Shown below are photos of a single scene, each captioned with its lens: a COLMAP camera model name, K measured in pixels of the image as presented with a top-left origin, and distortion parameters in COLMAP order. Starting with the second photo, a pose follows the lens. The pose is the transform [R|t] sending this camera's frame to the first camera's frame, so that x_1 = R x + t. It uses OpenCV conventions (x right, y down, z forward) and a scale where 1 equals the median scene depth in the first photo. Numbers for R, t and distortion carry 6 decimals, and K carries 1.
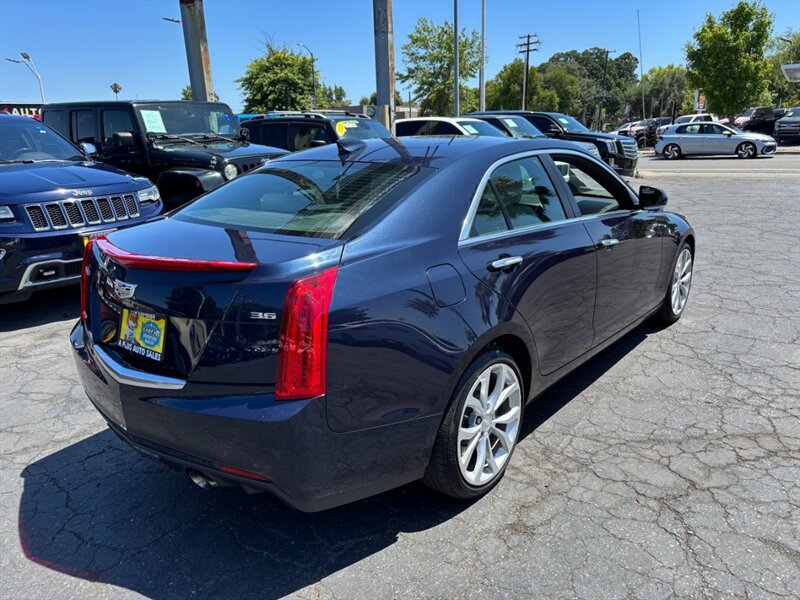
lens RADIAL K [[613.5, 0, 403.2], [0, 613.5, 300.6], [0, 0, 1]] dist [0.036077, -0.047915]
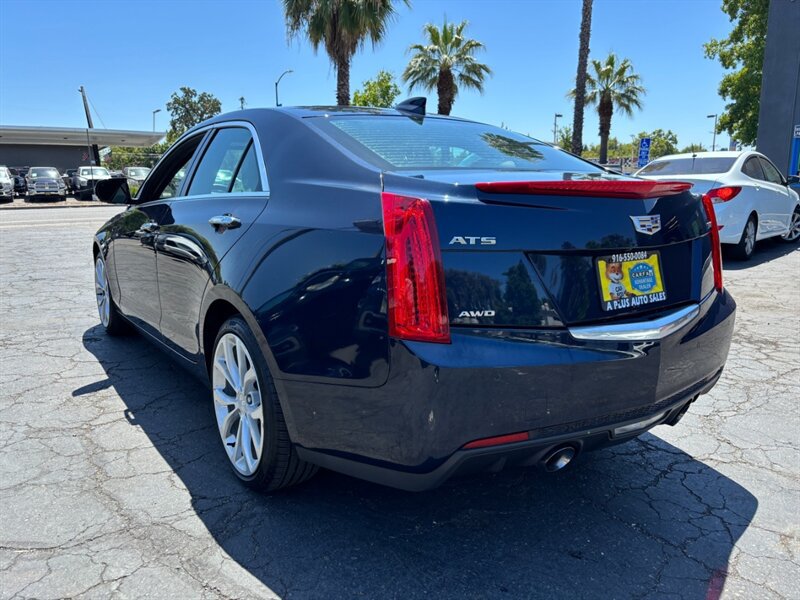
lens RADIAL K [[613.5, 0, 403.2], [0, 613.5, 300.6], [0, 0, 1]] dist [0.036077, -0.047915]
pose [[0.286570, -0.152981, 0.945766, -0.629389], [0.253754, 0.964034, 0.079047, -0.031971], [-0.923843, 0.217339, 0.315083, 0.496889]]
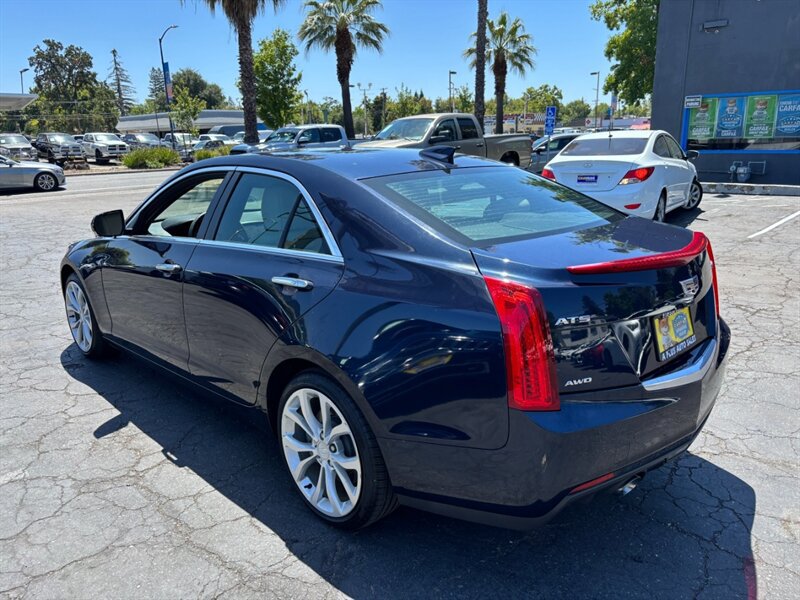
lens RADIAL K [[613.5, 0, 403.2], [0, 613.5, 300.6], [0, 0, 1]] dist [0.036077, -0.047915]
pose [[0.124165, -0.227438, 0.965844, -0.688262], [0.283448, 0.940947, 0.185136, -0.145290], [-0.950916, 0.250779, 0.181299, 0.591034]]
